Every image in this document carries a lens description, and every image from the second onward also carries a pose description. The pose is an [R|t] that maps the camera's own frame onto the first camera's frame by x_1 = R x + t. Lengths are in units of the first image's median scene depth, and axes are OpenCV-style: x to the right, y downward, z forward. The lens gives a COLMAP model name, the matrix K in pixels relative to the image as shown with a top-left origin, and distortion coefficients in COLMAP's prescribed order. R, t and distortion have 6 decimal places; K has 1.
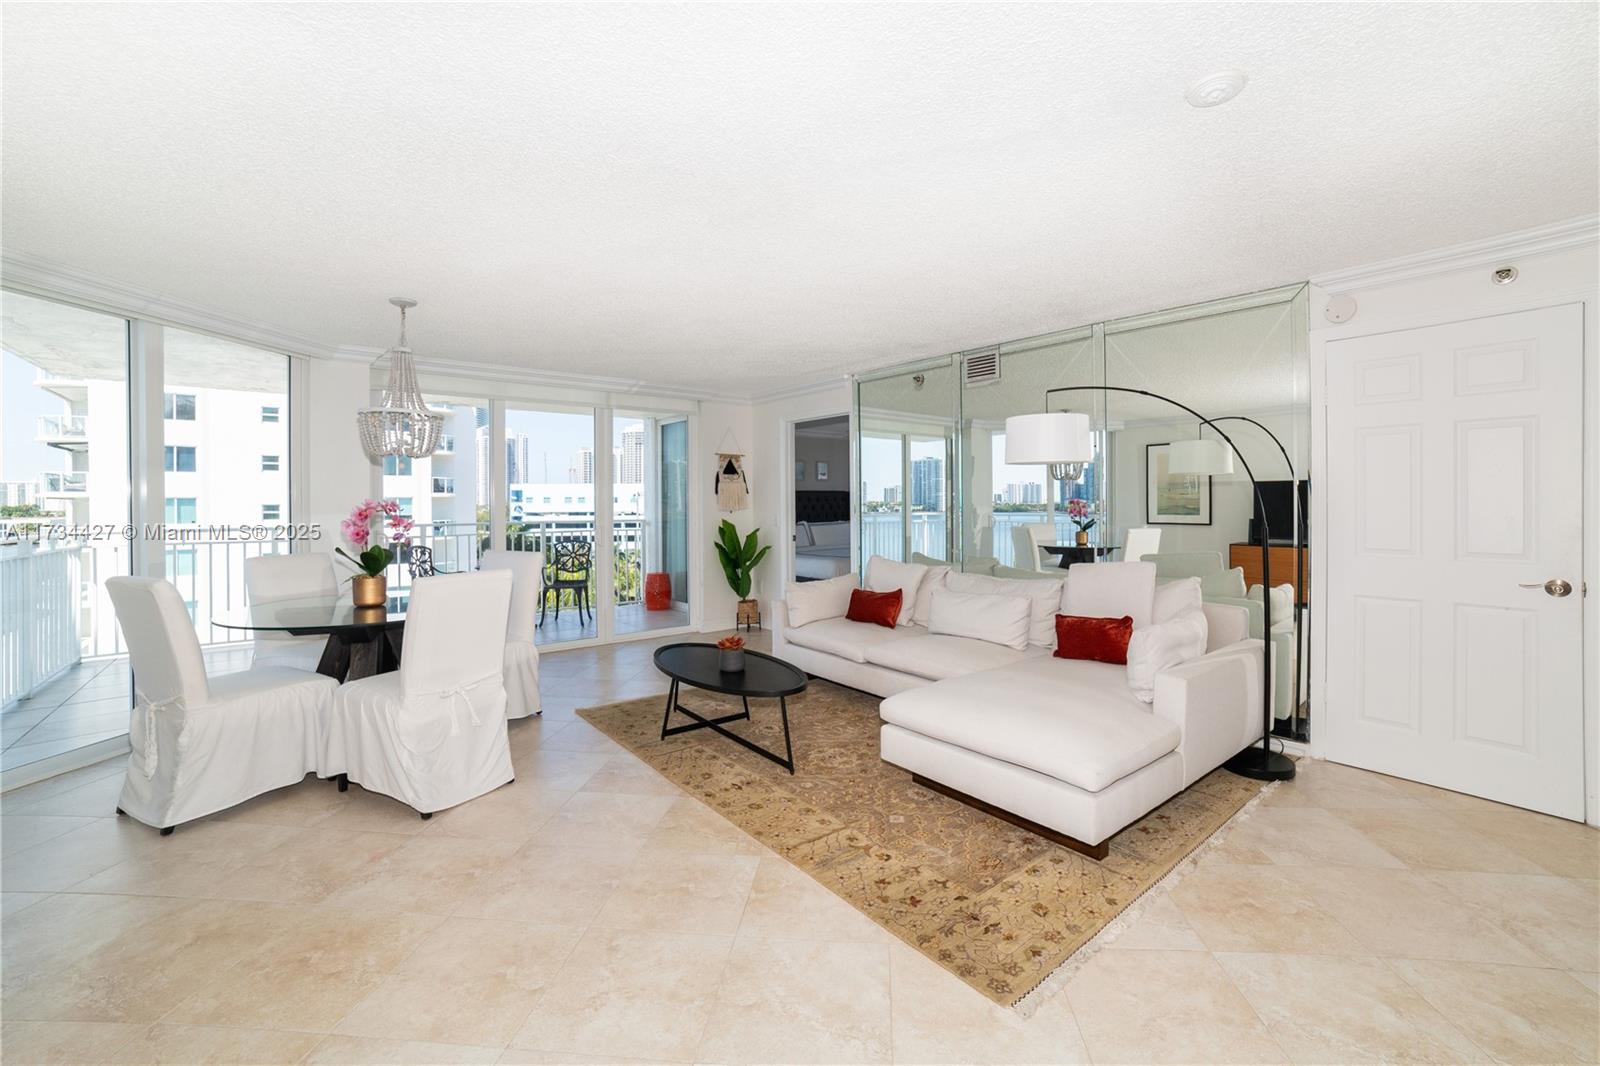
lens RADIAL K [[673.8, 0, 809.9], [0, 673.8, 514.7], [0, 0, 1]] dist [-0.066013, 0.018106]
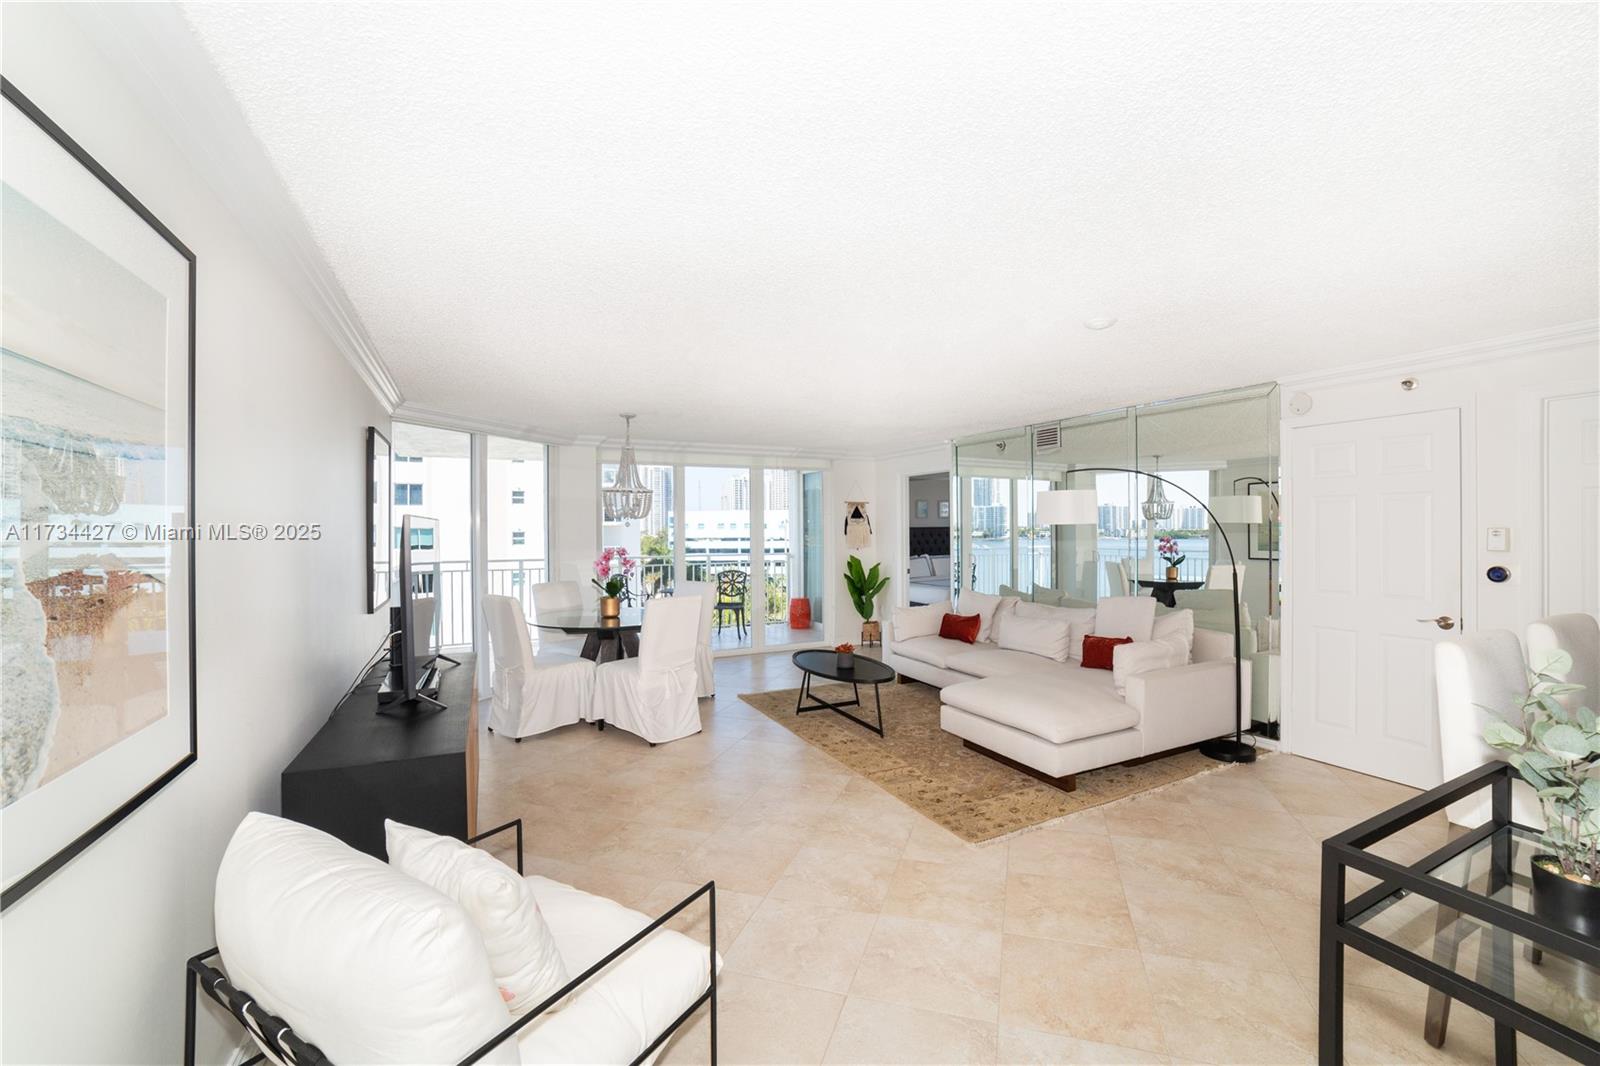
lens RADIAL K [[673.8, 0, 809.9], [0, 673.8, 514.7], [0, 0, 1]] dist [-0.066013, 0.018106]
pose [[0.976864, -0.006095, -0.213772, 0.127614], [-0.001856, 0.999315, -0.036971, -0.044539], [0.213851, 0.036512, 0.976184, -0.457823]]
